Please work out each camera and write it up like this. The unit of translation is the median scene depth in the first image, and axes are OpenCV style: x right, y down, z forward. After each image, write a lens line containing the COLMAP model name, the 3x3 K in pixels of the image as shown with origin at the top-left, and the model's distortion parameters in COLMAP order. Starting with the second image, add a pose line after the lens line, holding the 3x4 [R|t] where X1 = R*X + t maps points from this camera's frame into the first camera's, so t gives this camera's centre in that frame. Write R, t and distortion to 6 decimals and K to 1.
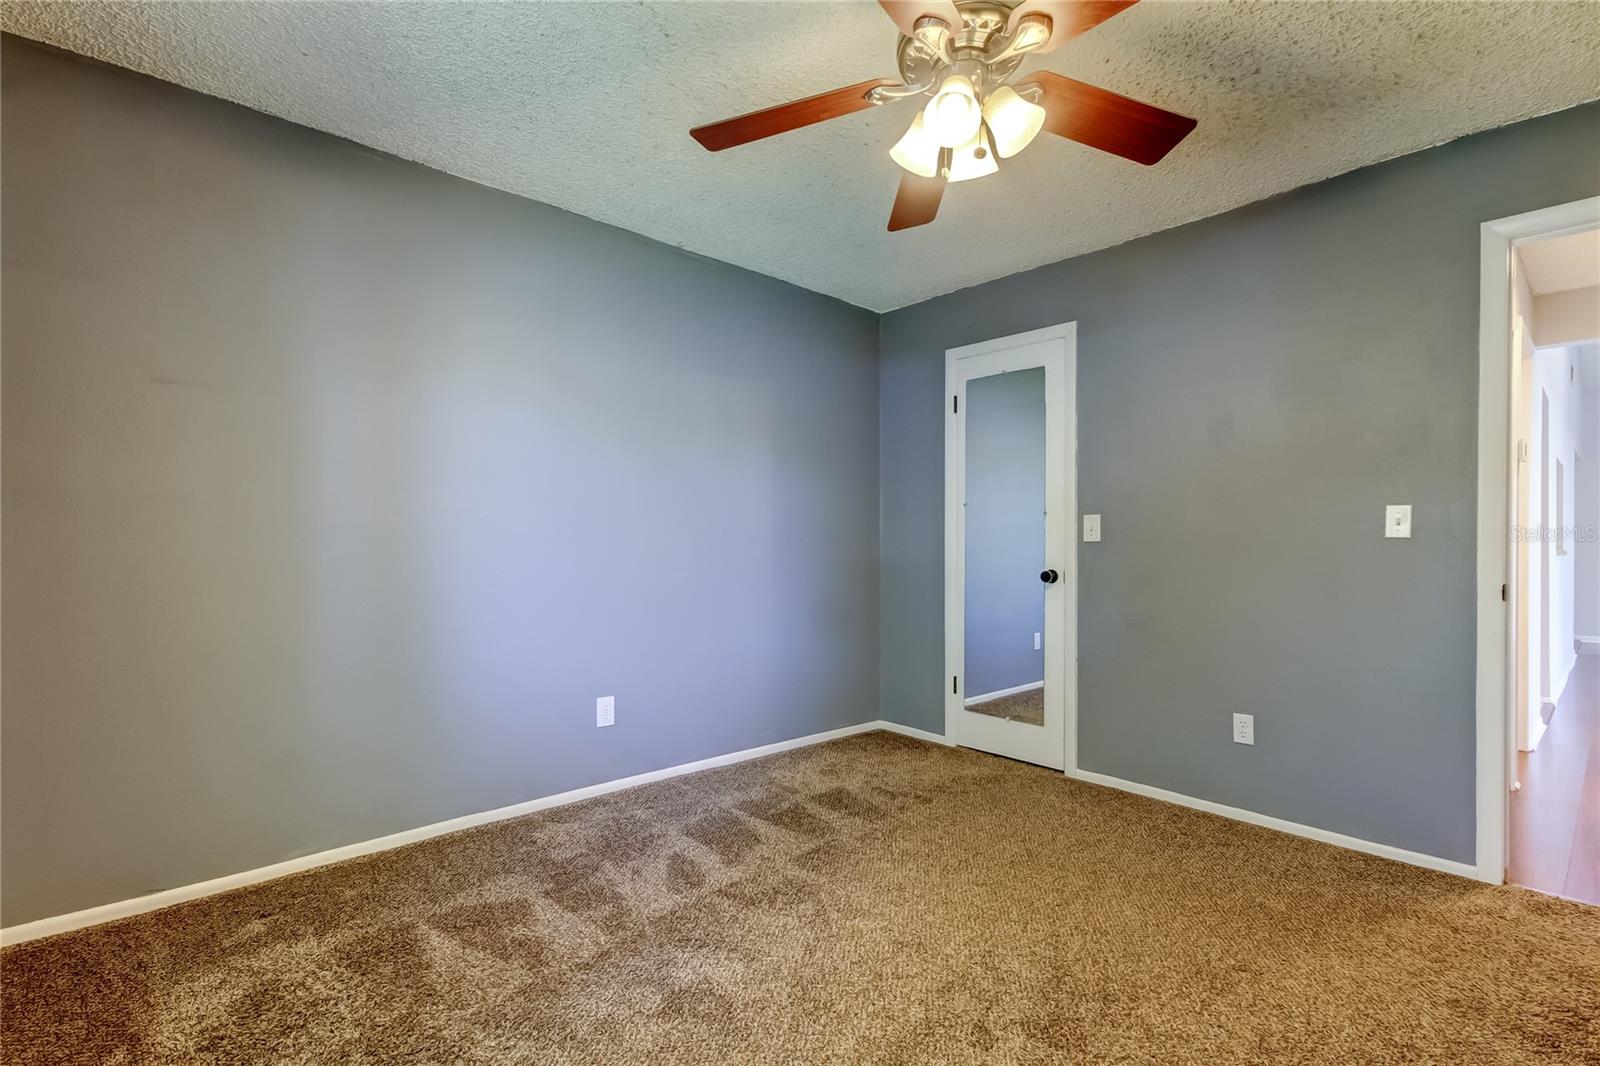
lens RADIAL K [[722.9, 0, 807.5], [0, 722.9, 556.4], [0, 0, 1]] dist [0.002508, 0.000564]
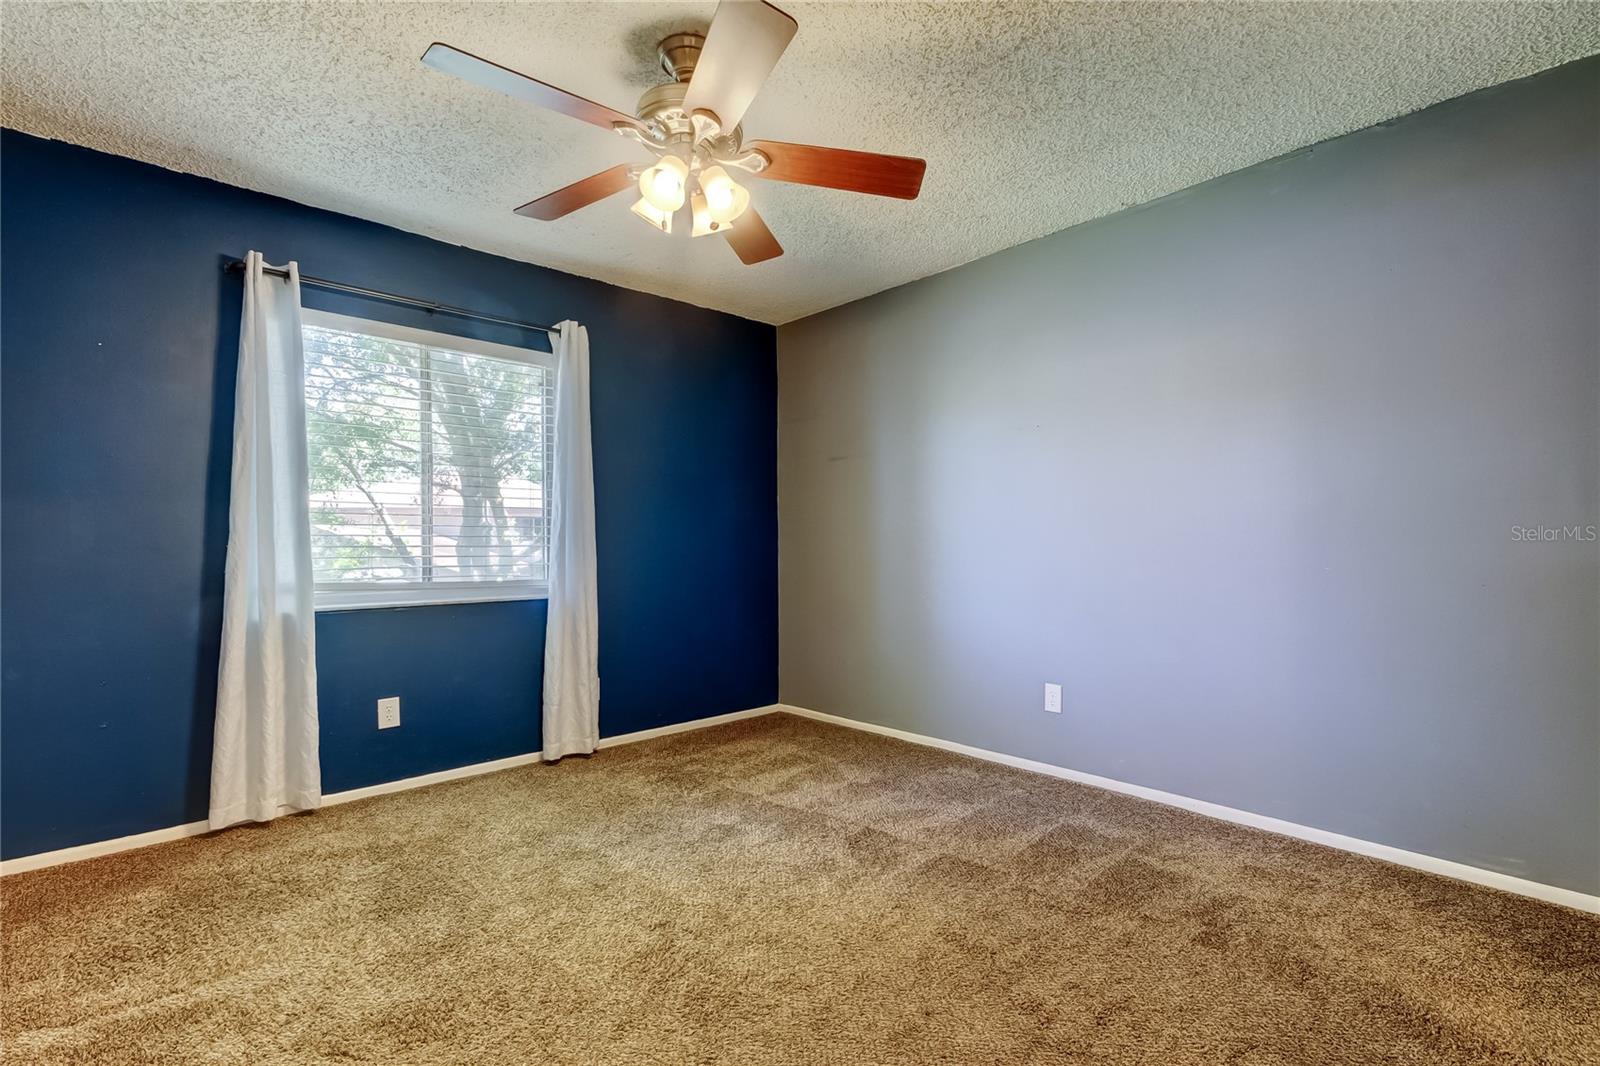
lens RADIAL K [[722.9, 0, 807.5], [0, 722.9, 556.4], [0, 0, 1]] dist [0.002508, 0.000564]
pose [[0.016749, 0.014254, -0.999758, 0.807017], [-0.008985, 0.999860, 0.014105, -0.002496], [0.999819, 0.008746, 0.016875, 0.660597]]
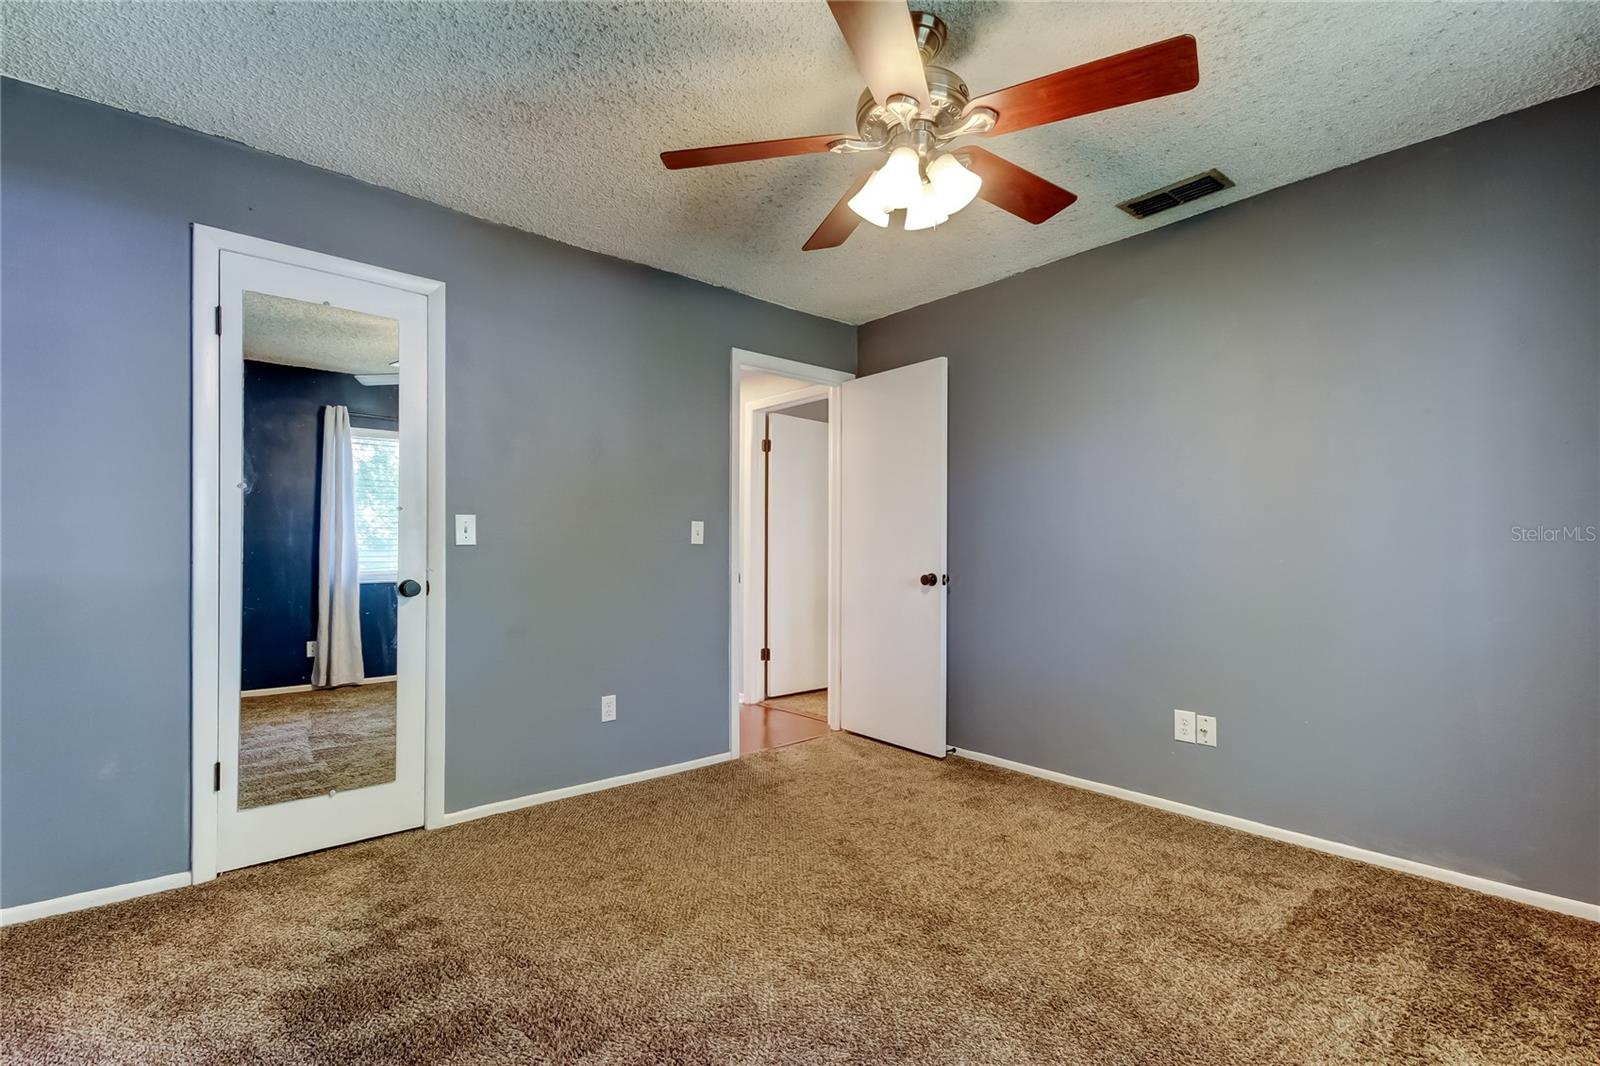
lens RADIAL K [[738.9, 0, 809.3], [0, 738.9, 550.8], [0, 0, 1]] dist [0.003267, 0.000293]
pose [[0.009870, -0.010964, 0.999891, -0.553117], [0.007757, 0.999911, 0.010887, -0.022730], [-0.999921, 0.007648, 0.009955, 0.647748]]
